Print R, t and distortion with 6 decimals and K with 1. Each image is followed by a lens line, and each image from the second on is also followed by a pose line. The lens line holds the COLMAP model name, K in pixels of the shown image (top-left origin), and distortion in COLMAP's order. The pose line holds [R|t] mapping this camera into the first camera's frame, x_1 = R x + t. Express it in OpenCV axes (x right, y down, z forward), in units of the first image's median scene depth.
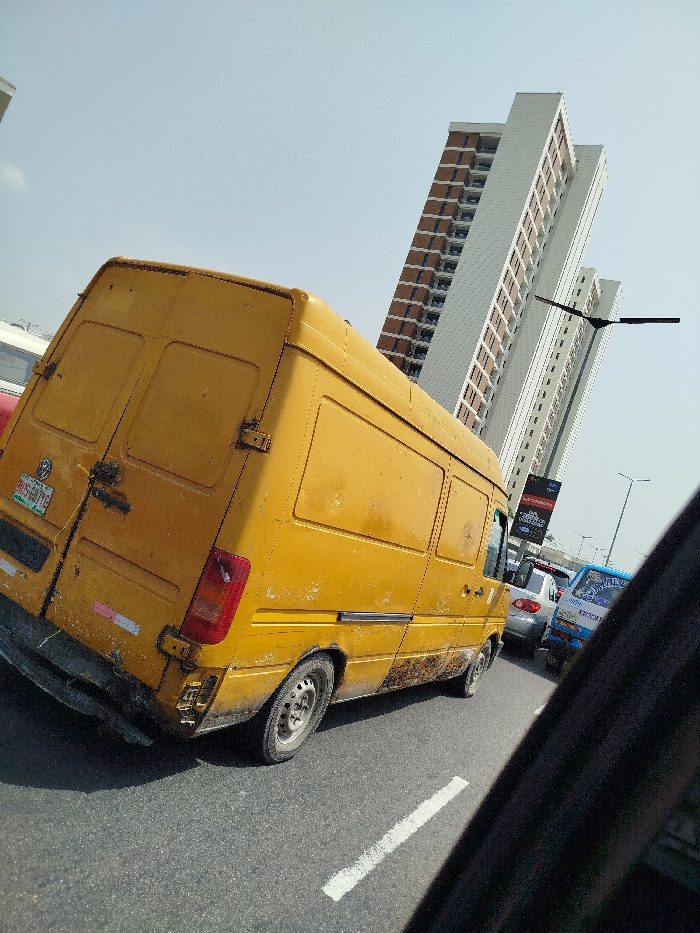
lens RADIAL K [[639.4, 0, 350.0], [0, 639.4, 466.5], [0, 0, 1]] dist [0.001741, -0.007335]
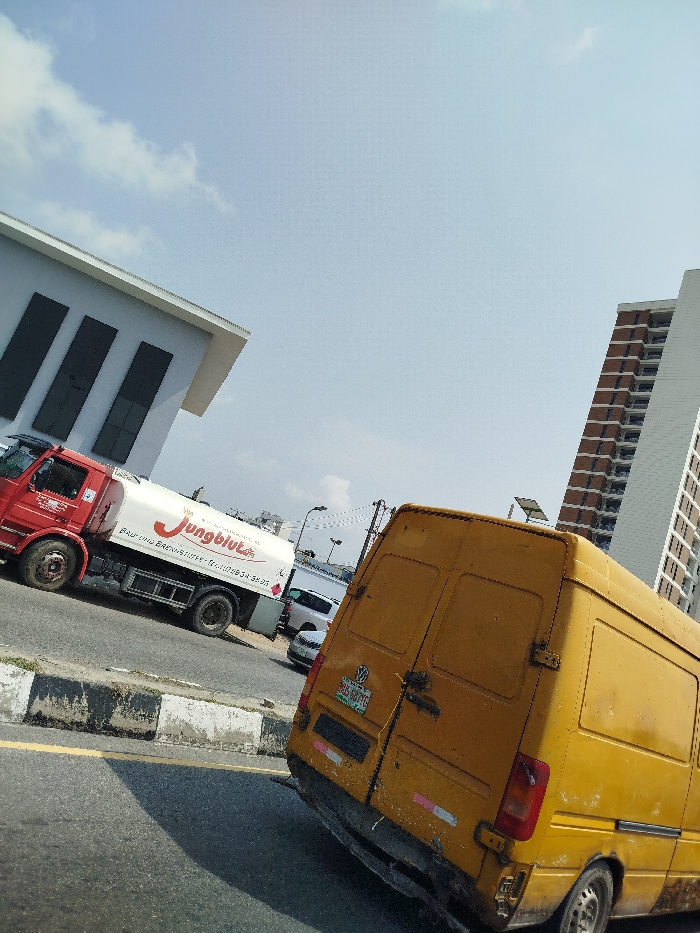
lens RADIAL K [[639.4, 0, 350.0], [0, 639.4, 466.5], [0, 0, 1]] dist [0.001741, -0.007335]
pose [[0.963253, -0.054343, -0.263041, -0.157459], [-0.018247, 0.963817, -0.265940, -0.060205], [0.267975, 0.260967, 0.927408, -0.317919]]
